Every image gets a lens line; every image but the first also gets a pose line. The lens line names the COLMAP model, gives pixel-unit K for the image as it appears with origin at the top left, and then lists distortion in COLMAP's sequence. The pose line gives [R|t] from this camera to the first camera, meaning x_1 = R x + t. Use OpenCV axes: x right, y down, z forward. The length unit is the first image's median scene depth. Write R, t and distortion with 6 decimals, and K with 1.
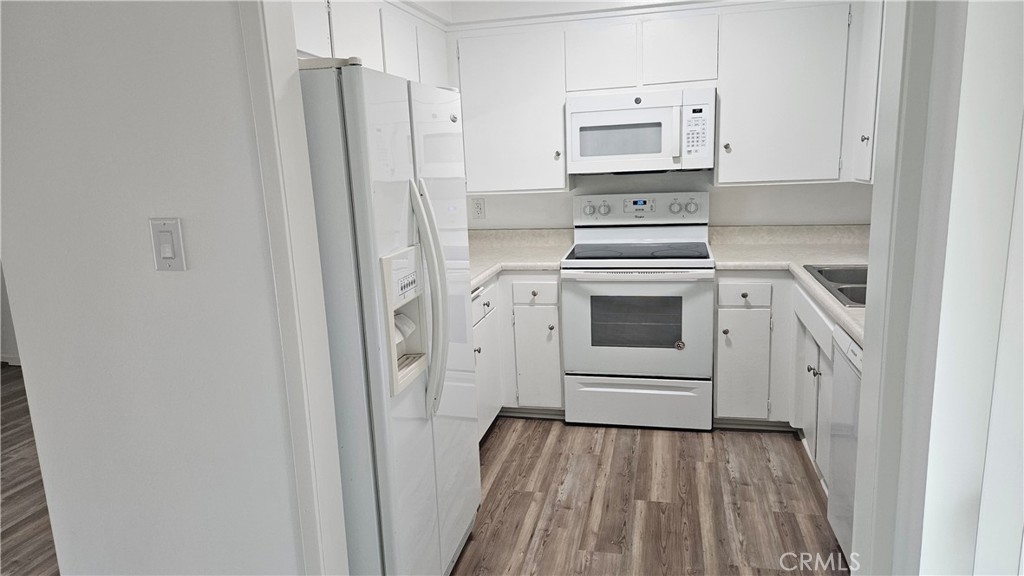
lens RADIAL K [[685.1, 0, 496.0], [0, 685.1, 297.2], [0, 0, 1]] dist [0.066763, -0.076399]
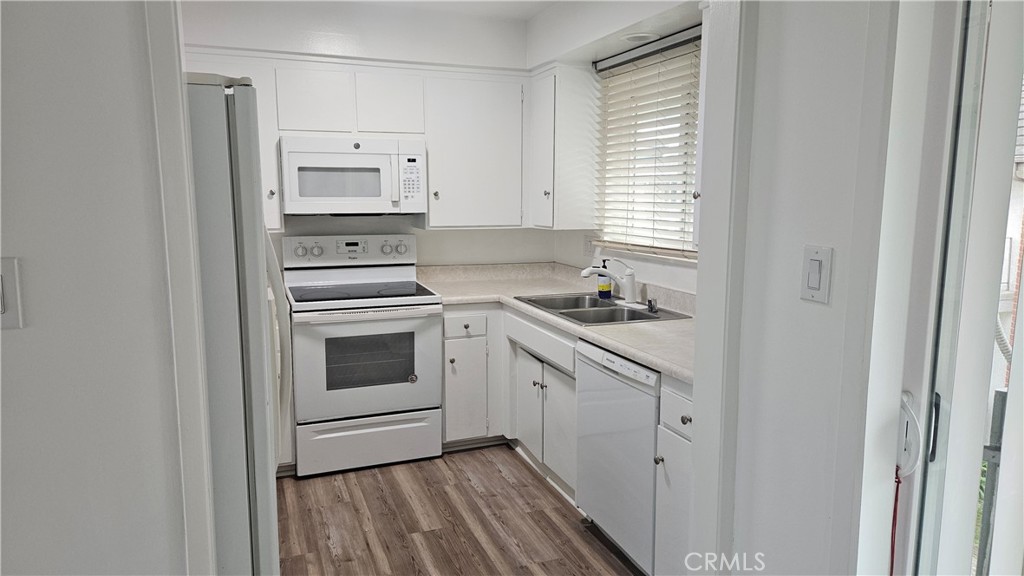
lens RADIAL K [[685.5, 0, 517.9], [0, 685.5, 286.6], [0, 0, 1]] dist [0.075540, -0.072709]
pose [[0.816389, -0.035302, 0.576423, -0.202128], [0.081236, 0.995225, -0.054104, -0.000002], [-0.571761, 0.090996, 0.815359, 0.040187]]
